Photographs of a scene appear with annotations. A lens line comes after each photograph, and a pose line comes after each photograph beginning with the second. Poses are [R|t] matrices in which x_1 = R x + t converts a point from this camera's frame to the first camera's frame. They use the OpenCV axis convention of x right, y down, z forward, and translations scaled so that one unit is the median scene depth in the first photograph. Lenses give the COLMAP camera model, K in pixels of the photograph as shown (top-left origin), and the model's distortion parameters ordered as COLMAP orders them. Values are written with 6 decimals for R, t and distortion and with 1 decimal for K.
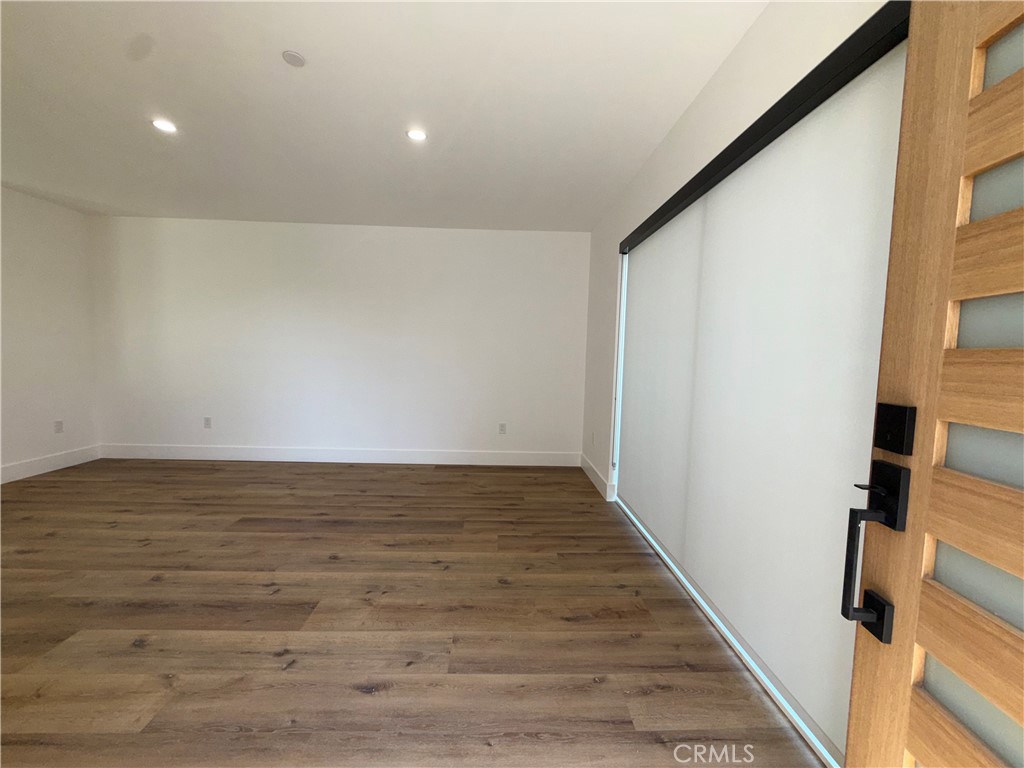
lens RADIAL K [[407.9, 0, 511.7], [0, 407.9, 380.9], [0, 0, 1]] dist [0.002794, -0.000902]
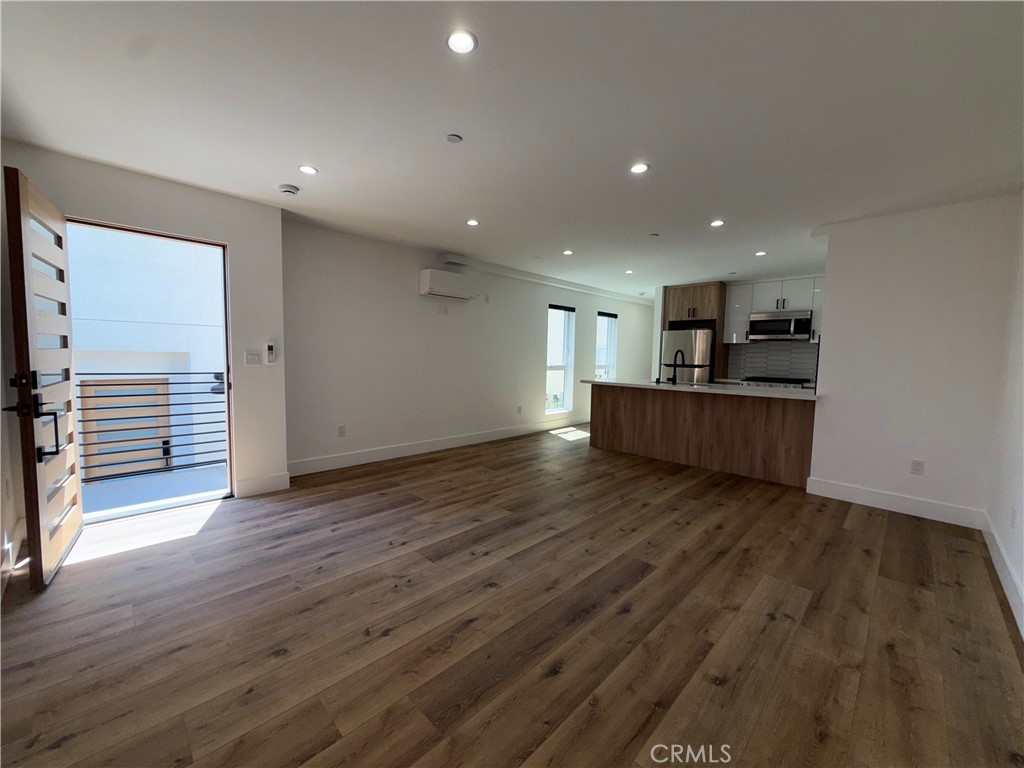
lens RADIAL K [[407.9, 0, 510.2], [0, 407.9, 384.1], [0, 0, 1]] dist [0.002794, -0.000902]
pose [[-0.727540, 0.011268, -0.685972, 0.170535], [-0.085820, 0.990517, 0.107292, -0.128283], [0.680676, 0.136930, -0.719674, 1.600038]]
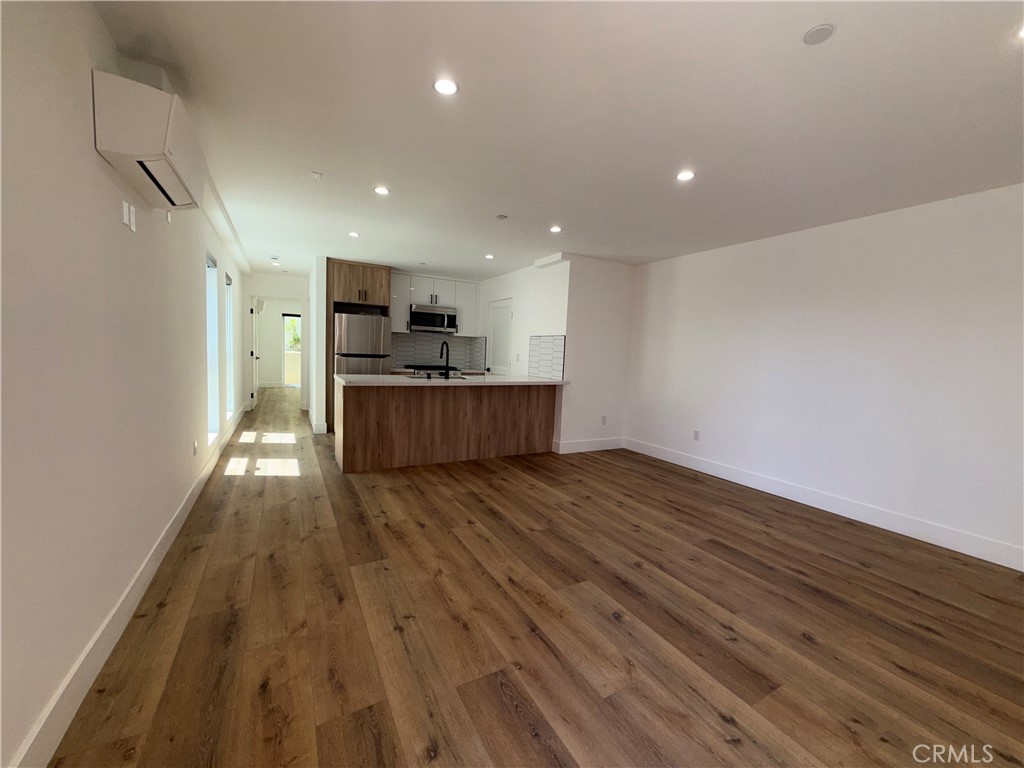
lens RADIAL K [[407.9, 0, 506.0], [0, 407.9, 383.1], [0, 0, 1]] dist [0.002794, -0.000902]
pose [[0.451367, 0.059751, -0.890336, -0.022702], [-0.091015, 0.995635, 0.020677, -0.022817], [0.887685, 0.071701, 0.454835, 0.078606]]
